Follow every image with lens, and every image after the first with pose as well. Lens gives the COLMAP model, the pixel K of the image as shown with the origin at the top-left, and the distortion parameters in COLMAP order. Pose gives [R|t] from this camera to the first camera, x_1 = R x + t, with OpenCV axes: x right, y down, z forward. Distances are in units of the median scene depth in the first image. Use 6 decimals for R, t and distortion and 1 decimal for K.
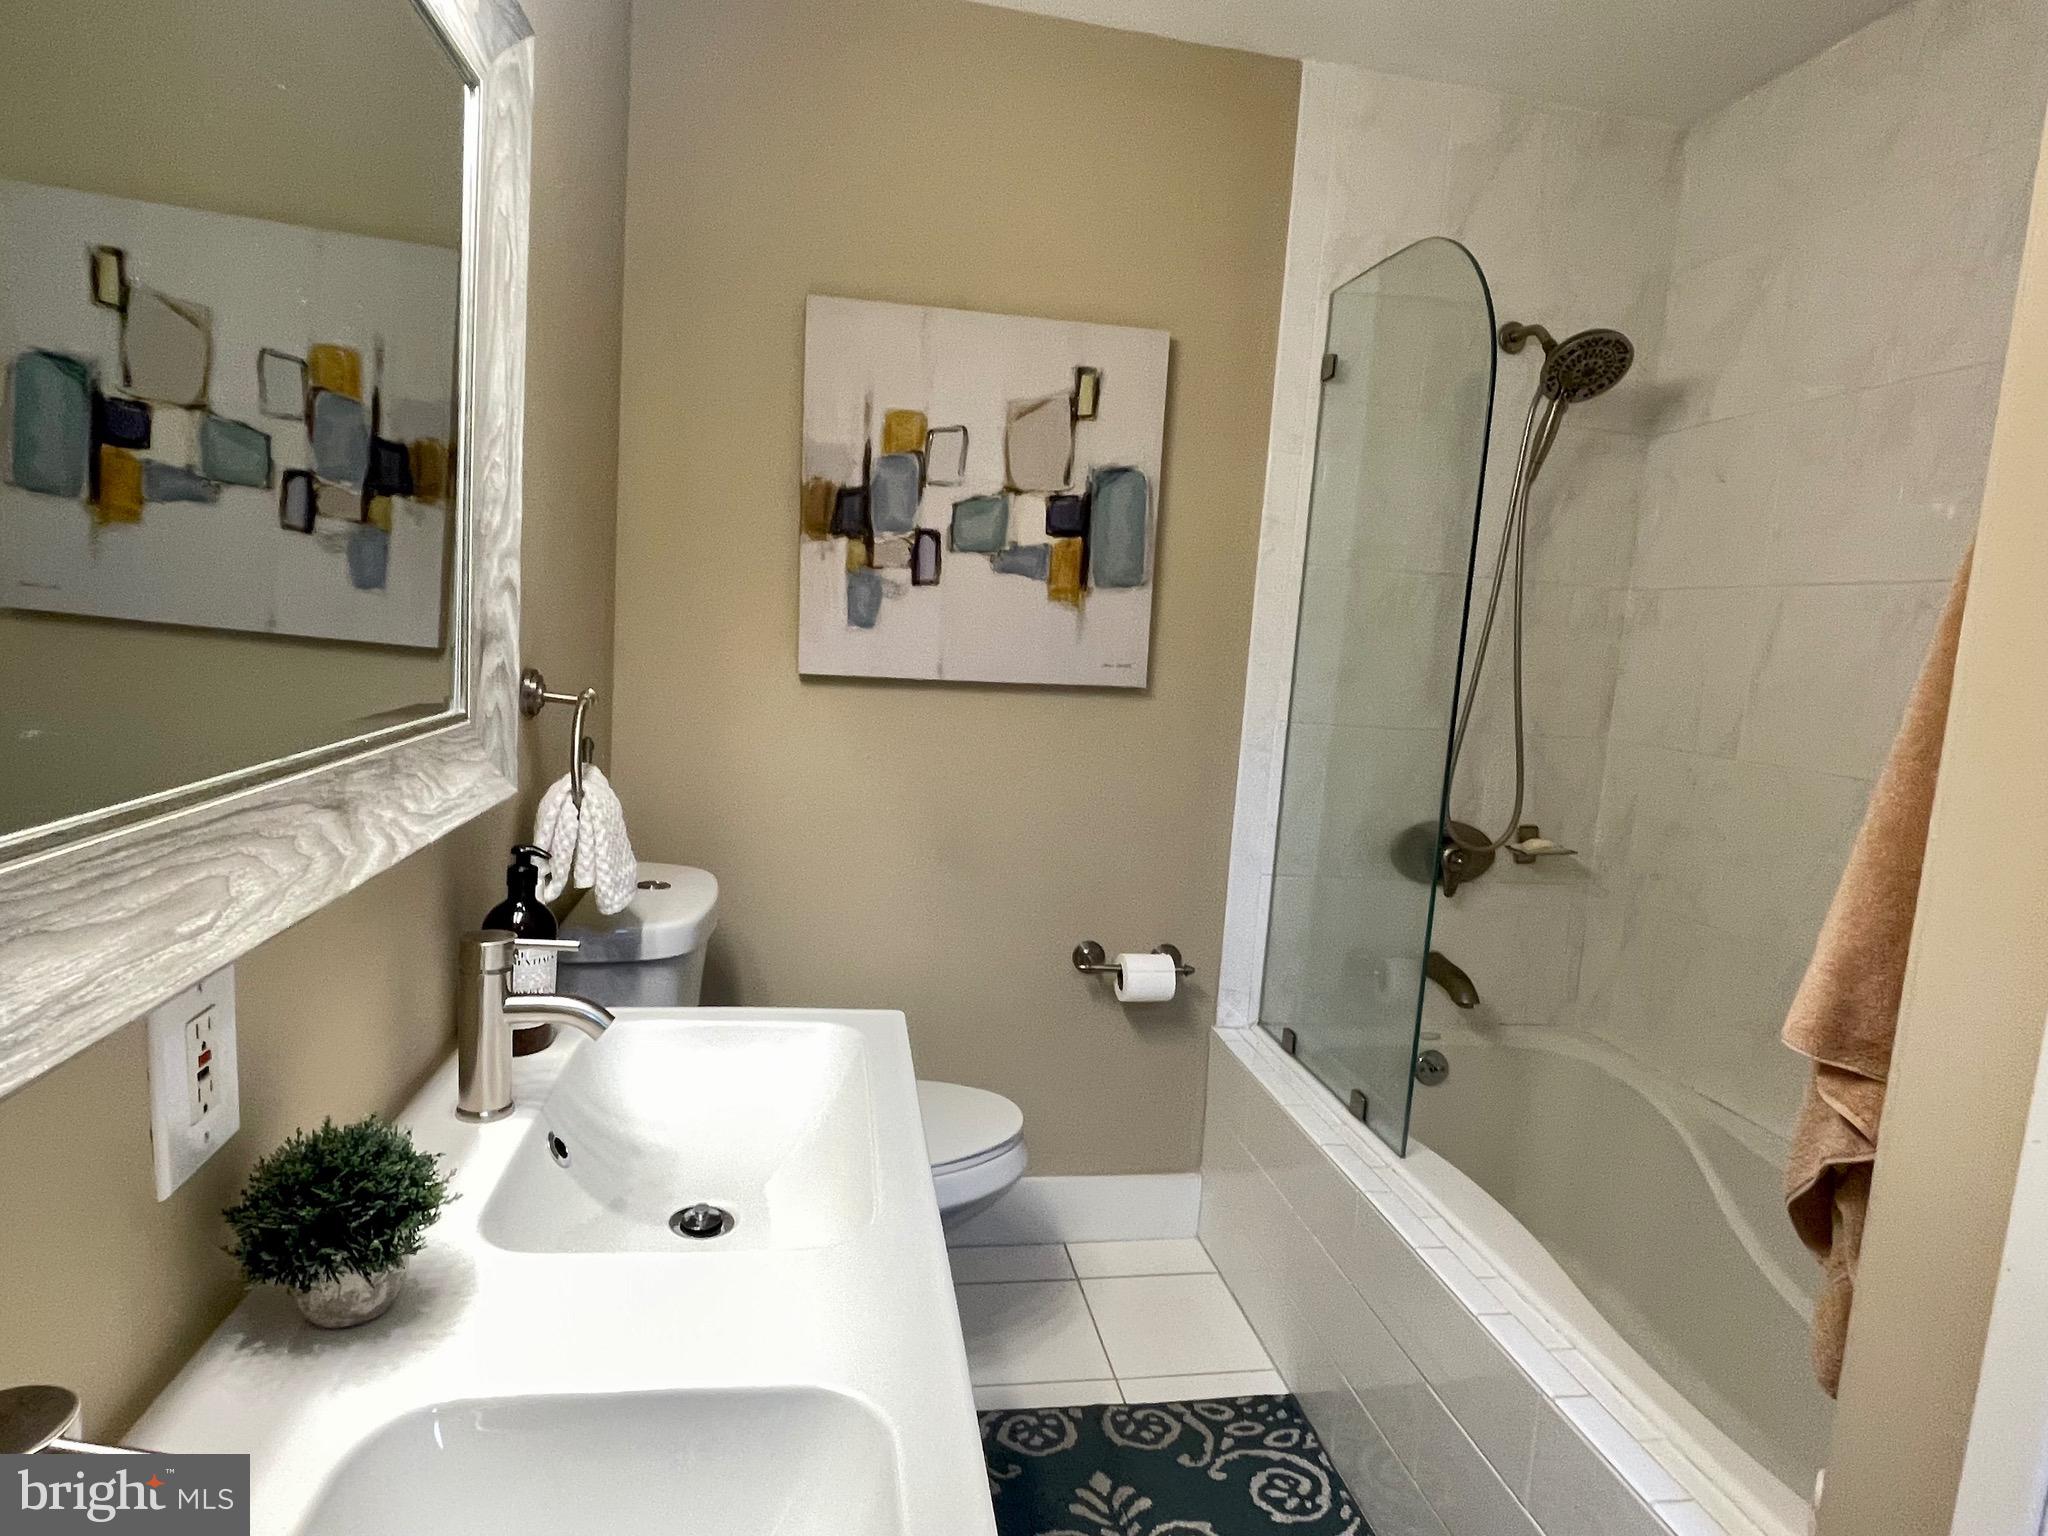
lens RADIAL K [[1120.8, 0, 1024.0], [0, 1120.8, 768.0], [0, 0, 1]] dist [0.002988, -0.016724]
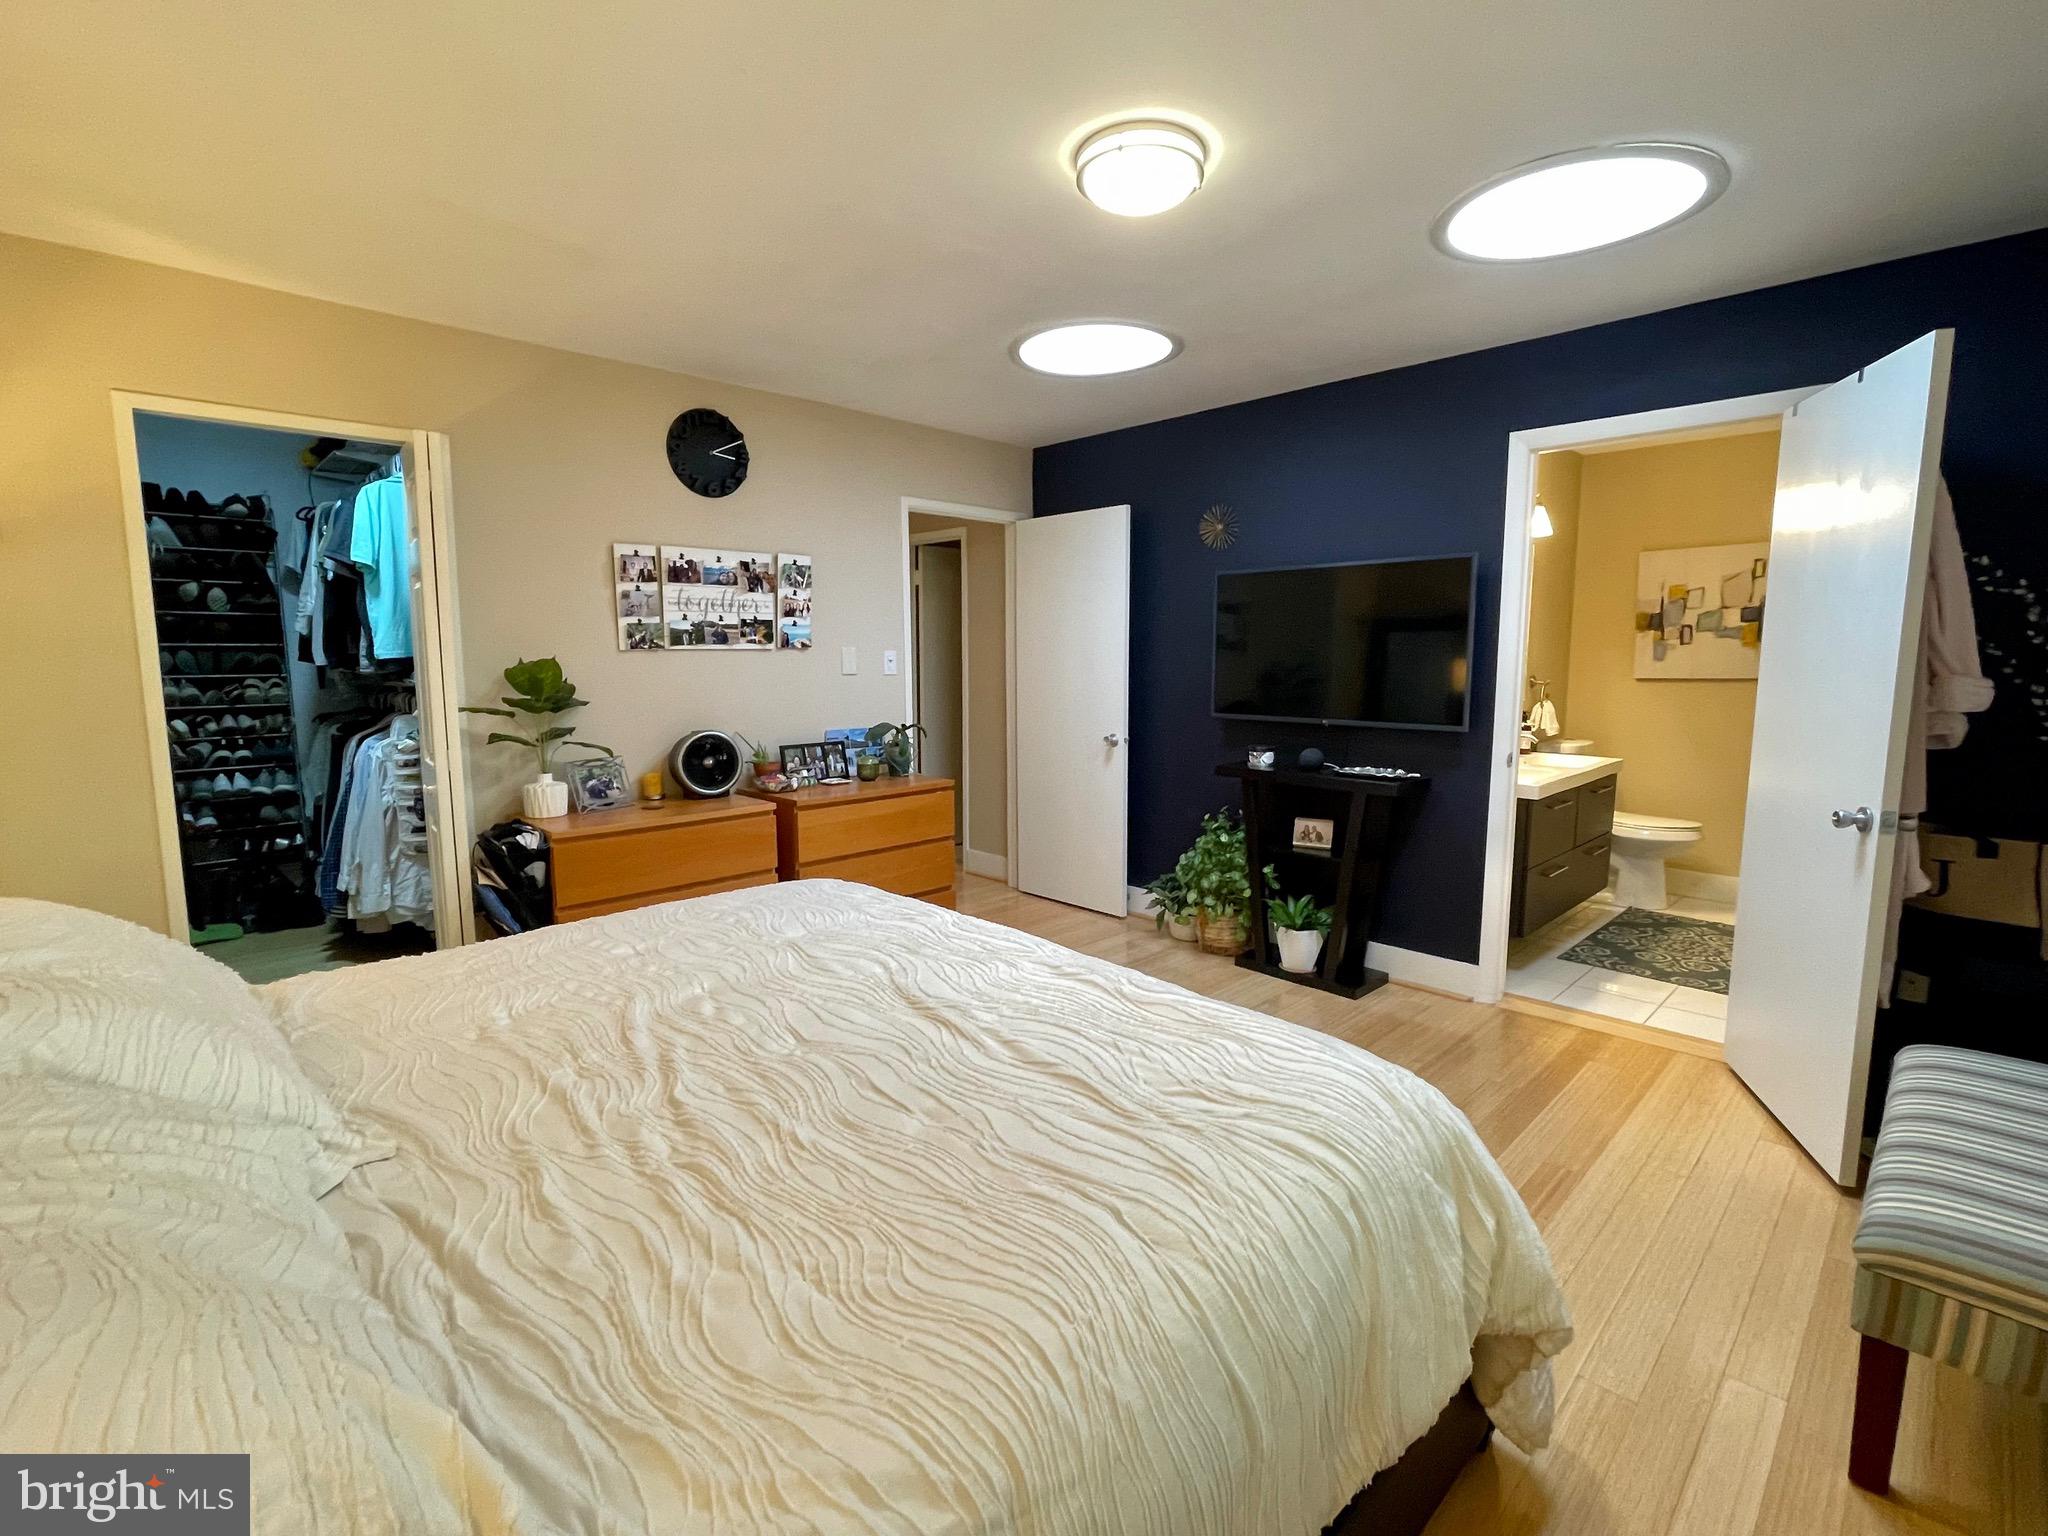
lens RADIAL K [[971.4, 0, 1024.0], [0, 971.4, 768.0], [0, 0, 1]] dist [-0.001230, -0.000136]
pose [[0.577828, 0.032883, -0.815496, 0.957693], [-0.065061, 0.997864, -0.005863, 0.269810], [0.813561, 0.056444, 0.578734, -1.753817]]
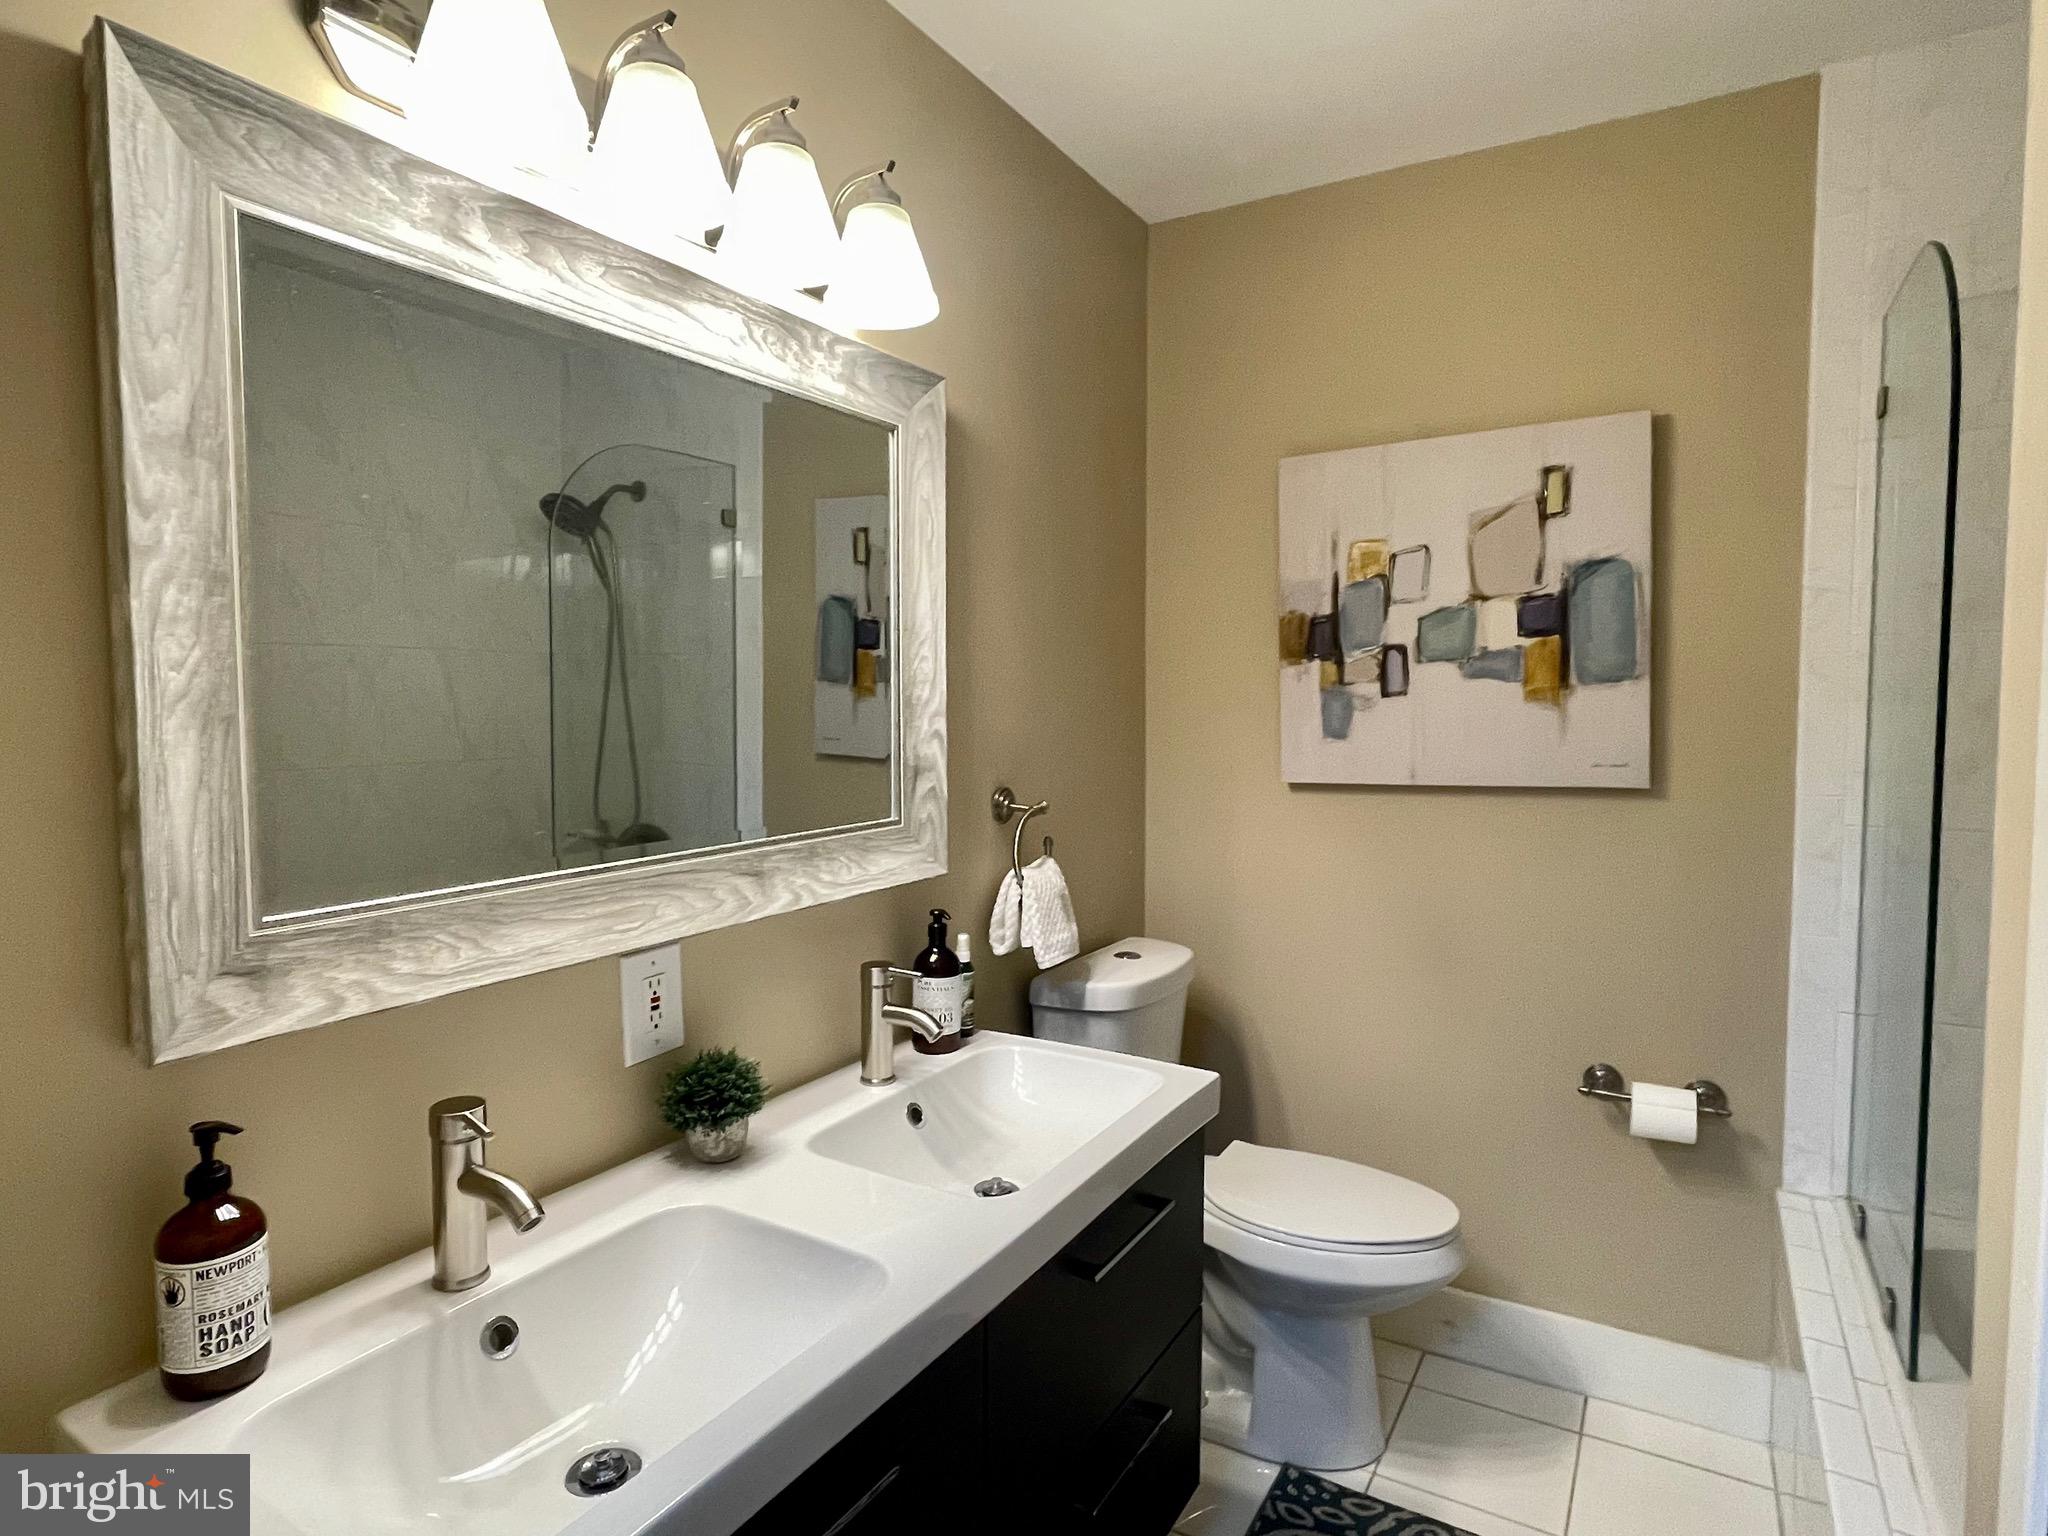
lens RADIAL K [[1120.8, 0, 1024.0], [0, 1120.8, 768.0], [0, 0, 1]] dist [0.002988, -0.016724]
pose [[0.747443, -0.030204, -0.663639, 0.359091], [-0.027899, 0.996657, -0.076784, -0.003716], [0.663740, 0.075906, 0.744101, -0.021441]]
